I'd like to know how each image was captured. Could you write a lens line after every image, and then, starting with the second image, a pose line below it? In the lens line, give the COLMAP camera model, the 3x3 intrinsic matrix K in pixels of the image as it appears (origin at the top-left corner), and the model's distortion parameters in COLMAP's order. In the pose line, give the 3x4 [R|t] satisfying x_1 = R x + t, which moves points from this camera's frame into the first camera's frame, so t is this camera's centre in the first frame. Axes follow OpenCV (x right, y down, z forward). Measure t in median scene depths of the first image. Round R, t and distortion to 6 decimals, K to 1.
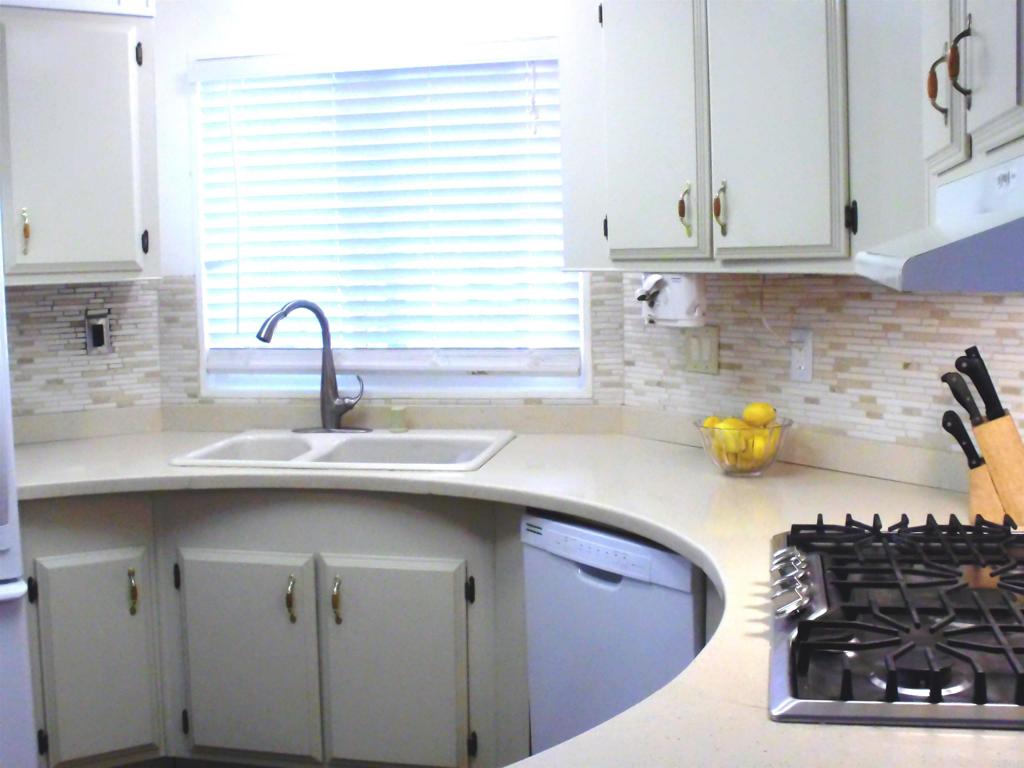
lens RADIAL K [[1252.4, 0, 535.7], [0, 1252.4, 382.6], [0, 0, 1]] dist [-0.215273, 0.300416]
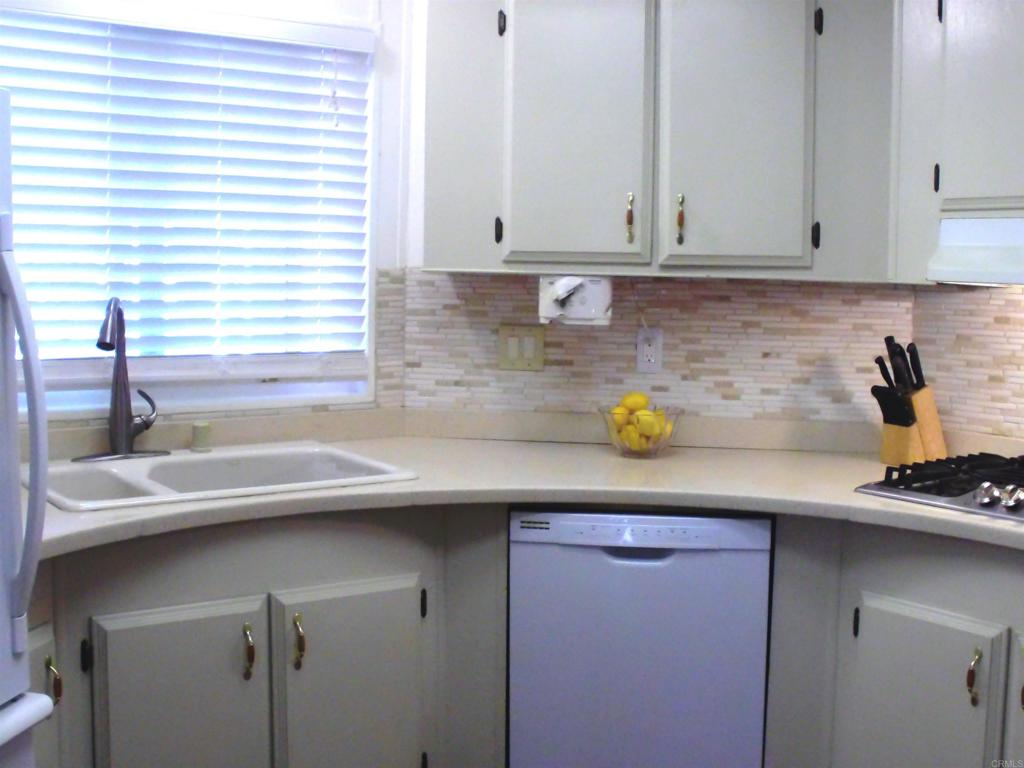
lens RADIAL K [[1252.4, 0, 535.7], [0, 1252.4, 382.6], [0, 0, 1]] dist [-0.215273, 0.300416]
pose [[0.672163, -0.037273, 0.739465, -0.692976], [0.044756, 0.998951, 0.009670, -0.007413], [-0.739050, 0.026596, 0.673126, 0.292421]]
